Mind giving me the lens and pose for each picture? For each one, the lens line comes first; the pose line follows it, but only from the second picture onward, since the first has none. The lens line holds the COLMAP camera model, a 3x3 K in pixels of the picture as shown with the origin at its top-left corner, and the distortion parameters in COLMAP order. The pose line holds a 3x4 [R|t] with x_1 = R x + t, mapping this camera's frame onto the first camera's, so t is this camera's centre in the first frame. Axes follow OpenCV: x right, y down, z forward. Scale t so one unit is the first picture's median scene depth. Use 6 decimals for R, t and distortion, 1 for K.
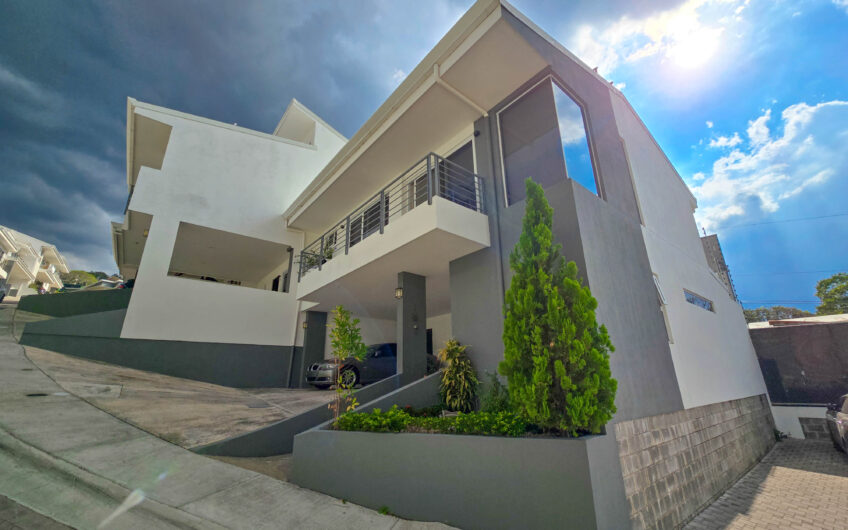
lens RADIAL K [[350.3, 0, 423.9], [0, 350.3, 264.7], [0, 0, 1]] dist [-0.000615, -0.000015]
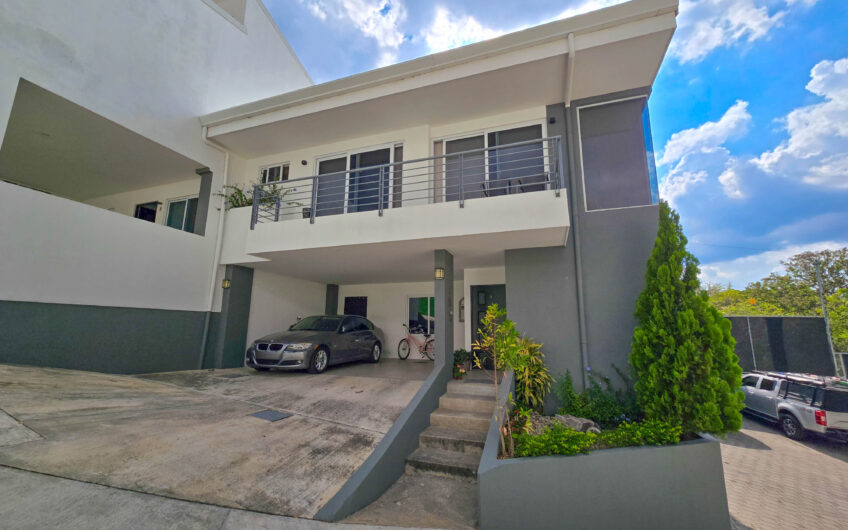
lens RADIAL K [[350.3, 0, 425.5], [0, 350.3, 264.4], [0, 0, 1]] dist [-0.000615, -0.000015]
pose [[0.852301, 0.116409, 0.509934, -0.426224], [-0.186502, 0.978474, 0.088351, -0.009628], [-0.488672, -0.170406, 0.855664, 0.213981]]
